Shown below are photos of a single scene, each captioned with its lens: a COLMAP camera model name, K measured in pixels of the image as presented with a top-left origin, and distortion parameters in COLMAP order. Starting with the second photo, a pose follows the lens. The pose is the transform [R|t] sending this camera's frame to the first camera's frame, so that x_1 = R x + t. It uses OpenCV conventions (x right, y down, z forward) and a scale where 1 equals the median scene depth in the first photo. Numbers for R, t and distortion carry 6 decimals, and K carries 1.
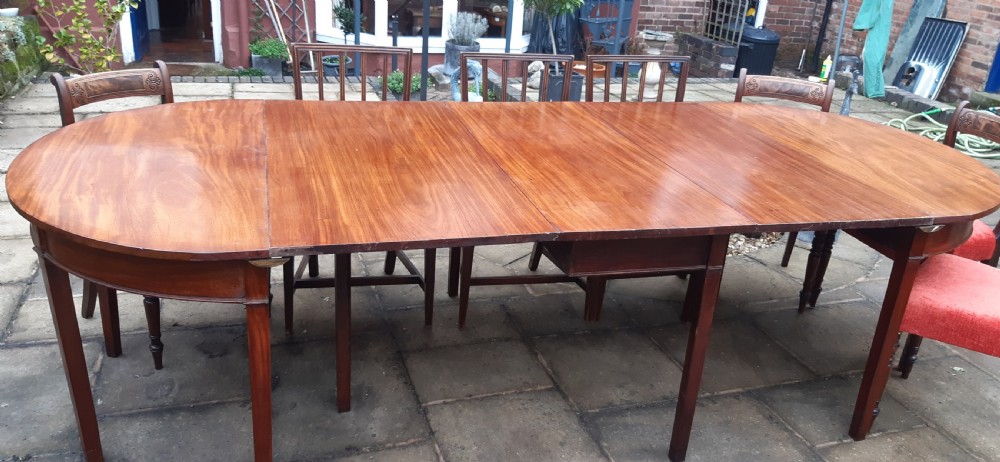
lens RADIAL K [[772.0, 0, 499.7], [0, 772.0, 229.7], [0, 0, 1]] dist [0.066704, -0.128428]
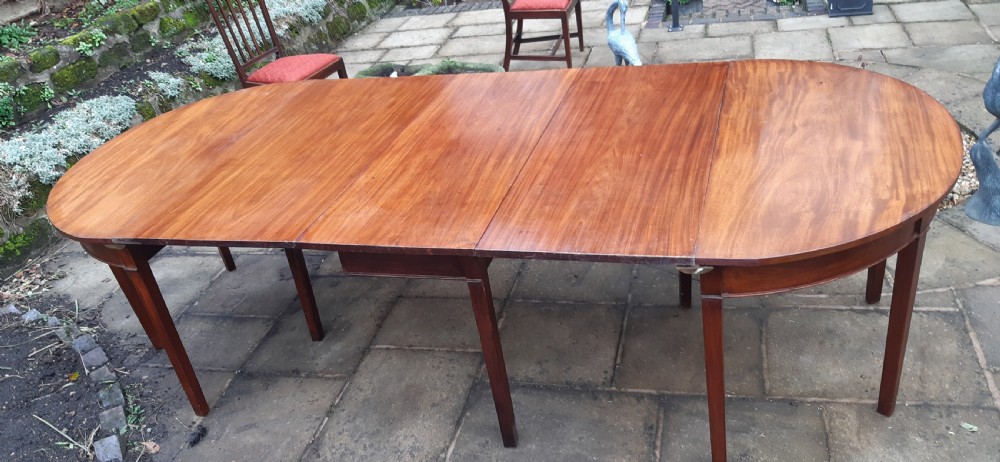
lens RADIAL K [[772.0, 0, 502.3], [0, 772.0, 231.8], [0, 0, 1]] dist [0.066704, -0.128428]
pose [[0.817214, 0.107083, -0.566298, 0.784103], [-0.012126, 0.985565, 0.168865, -0.168386], [0.576206, -0.131132, 0.806716, 0.175965]]
